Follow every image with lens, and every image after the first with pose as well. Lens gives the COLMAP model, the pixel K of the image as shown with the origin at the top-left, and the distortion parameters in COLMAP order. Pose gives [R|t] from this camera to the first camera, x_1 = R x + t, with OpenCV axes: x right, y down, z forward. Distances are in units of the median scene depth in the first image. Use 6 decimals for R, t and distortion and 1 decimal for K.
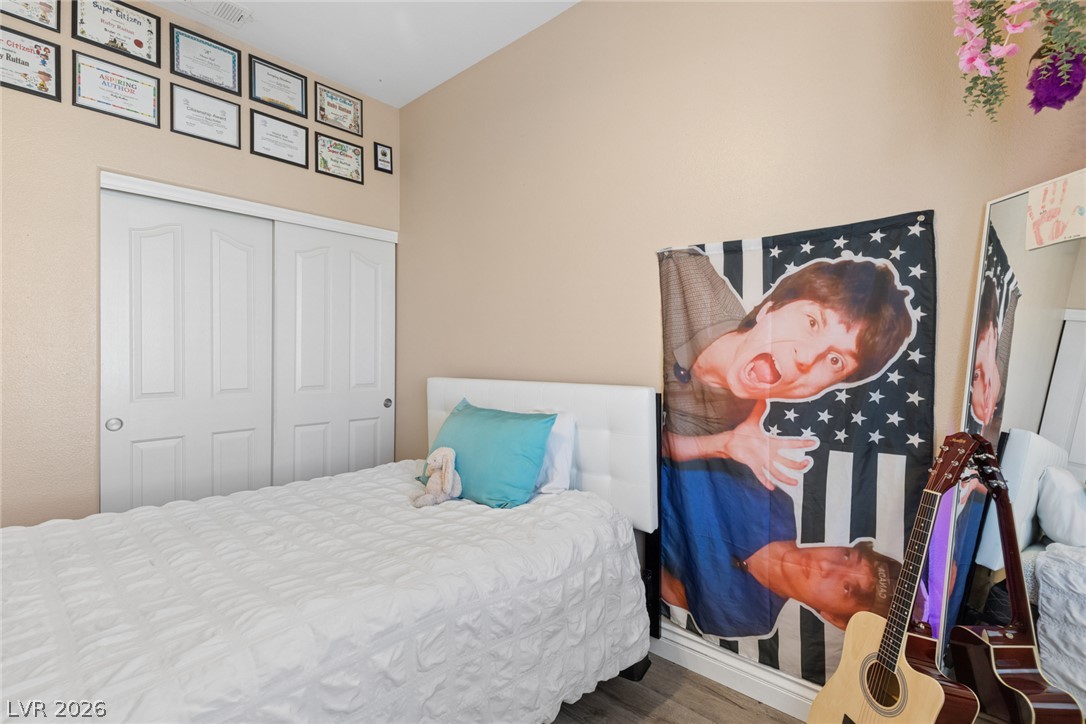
lens RADIAL K [[488.0, 0, 543.0], [0, 488.0, 360.1], [0, 0, 1]] dist [0.000564, -0.000402]
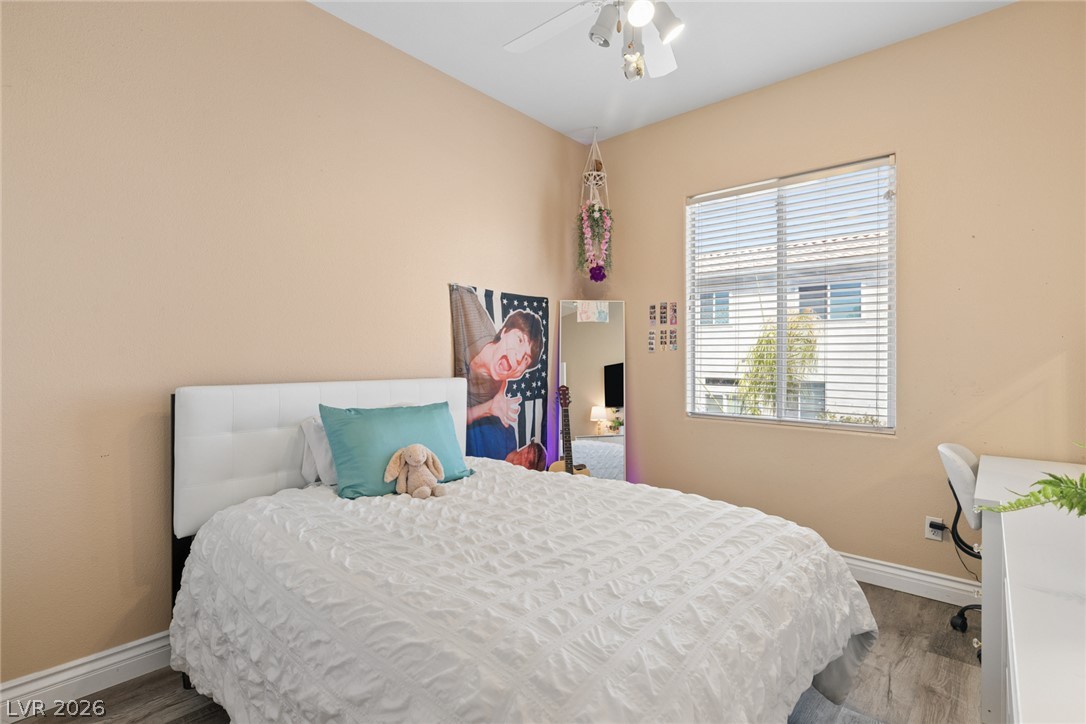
lens RADIAL K [[501.7, 0, 543.3], [0, 501.7, 360.0], [0, 0, 1]] dist [-0.004952, -0.000002]
pose [[0.004100, -0.012104, 0.999918, -1.530715], [-0.005357, 0.999912, 0.012126, -0.020543], [-0.999977, -0.005406, 0.004035, 0.880661]]
